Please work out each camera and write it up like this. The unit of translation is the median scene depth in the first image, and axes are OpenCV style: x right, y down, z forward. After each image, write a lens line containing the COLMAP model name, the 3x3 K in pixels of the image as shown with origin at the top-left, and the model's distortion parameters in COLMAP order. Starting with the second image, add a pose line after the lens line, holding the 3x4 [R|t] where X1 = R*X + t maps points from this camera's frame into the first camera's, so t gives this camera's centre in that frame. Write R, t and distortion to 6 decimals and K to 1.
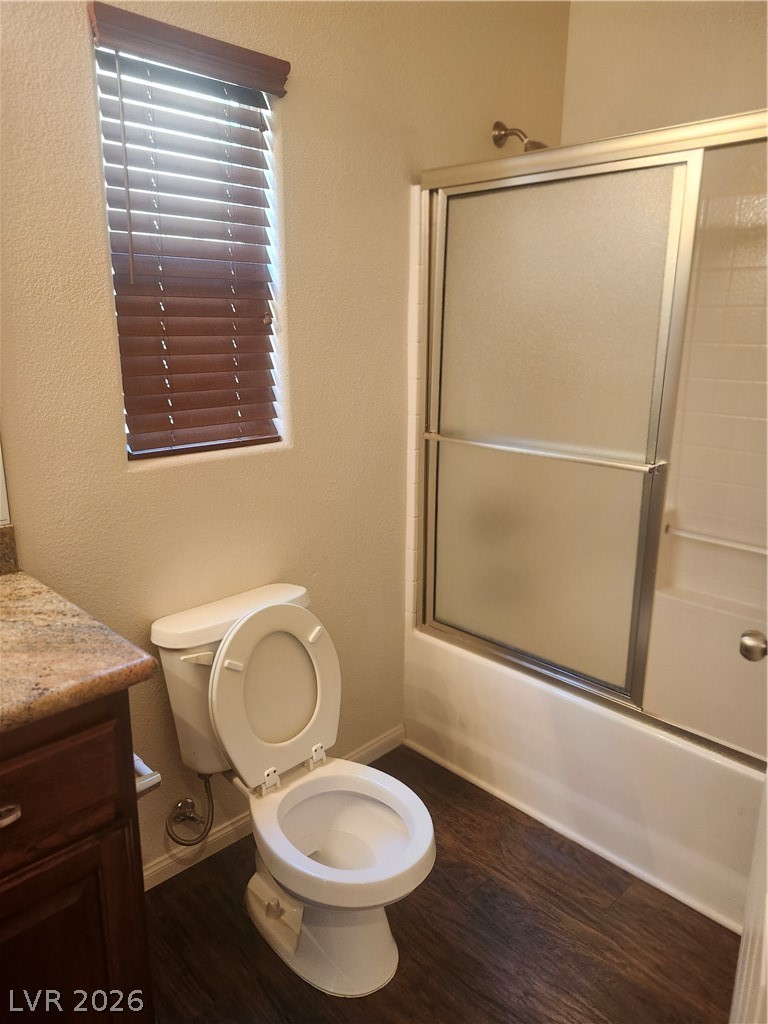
lens RADIAL K [[720.8, 0, 378.9], [0, 720.8, 496.6], [0, 0, 1]] dist [0.071187, -0.076767]
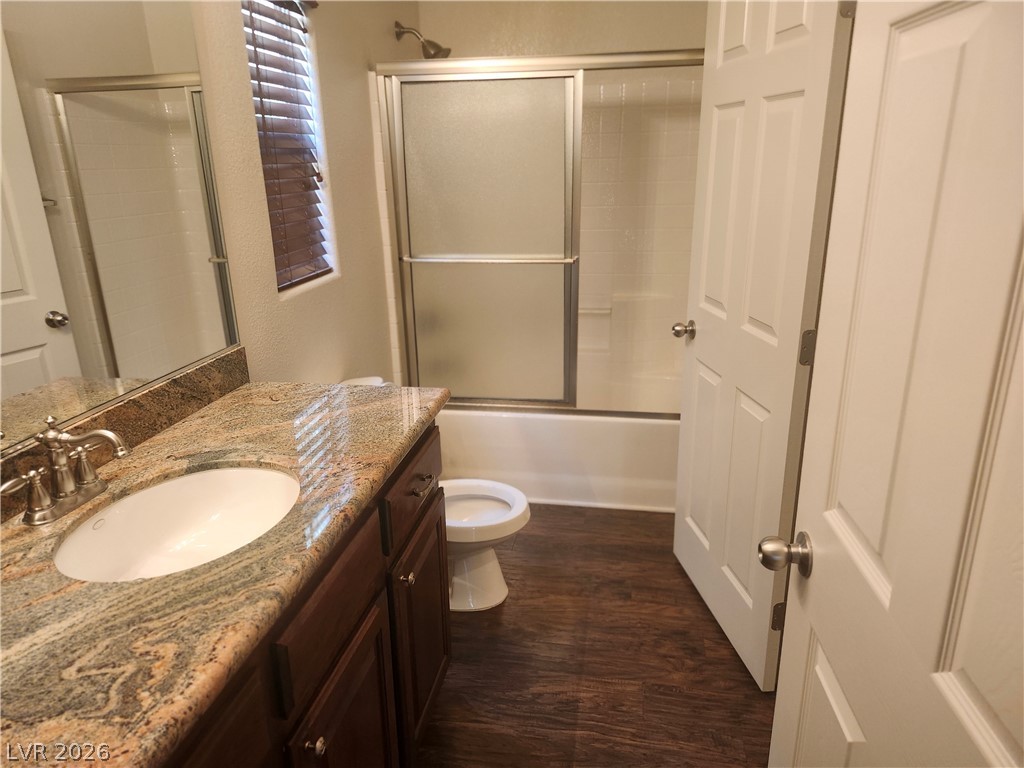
lens RADIAL K [[693.3, 0, 506.5], [0, 693.3, 389.8], [0, 0, 1]] dist [0.021319, -0.005260]
pose [[0.820686, -0.200451, 0.535064, -0.609332], [0.158235, 0.979551, 0.124267, 0.026994], [-0.549031, -0.017318, 0.835622, -0.236542]]
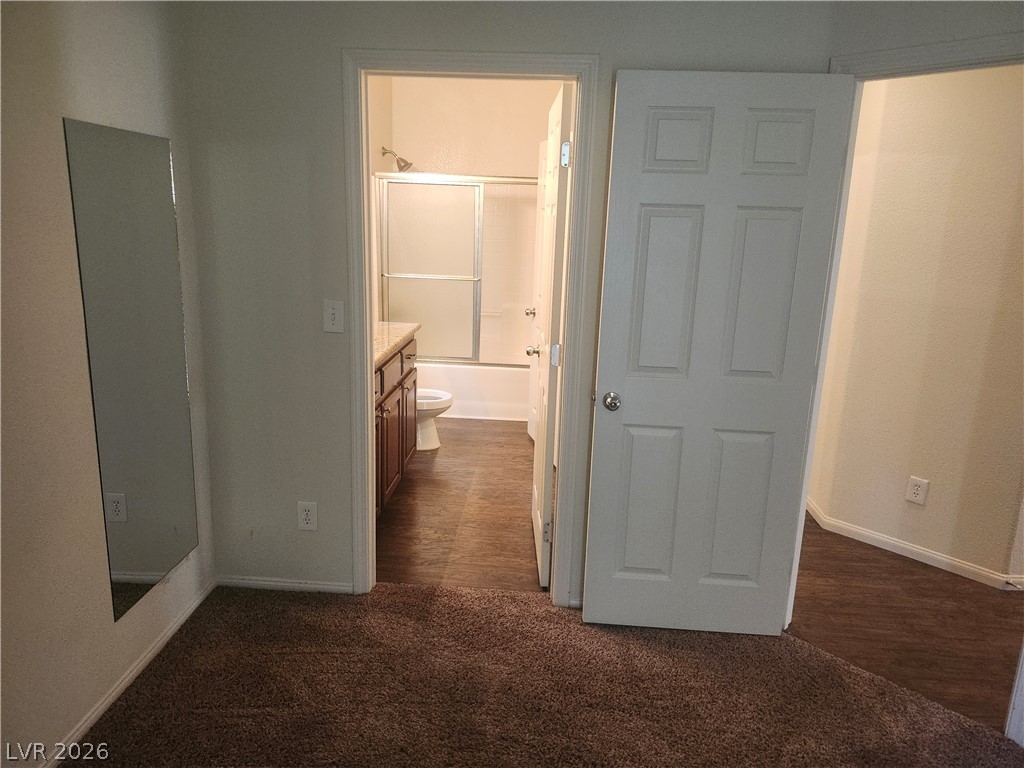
lens RADIAL K [[720.8, 0, 513.1], [0, 720.8, 382.8], [0, 0, 1]] dist [0.071187, -0.076767]
pose [[0.747563, -0.133029, 0.650732, -1.448588], [0.130152, 0.990083, 0.052882, 0.232625], [-0.651313, 0.045162, 0.757464, -1.302068]]
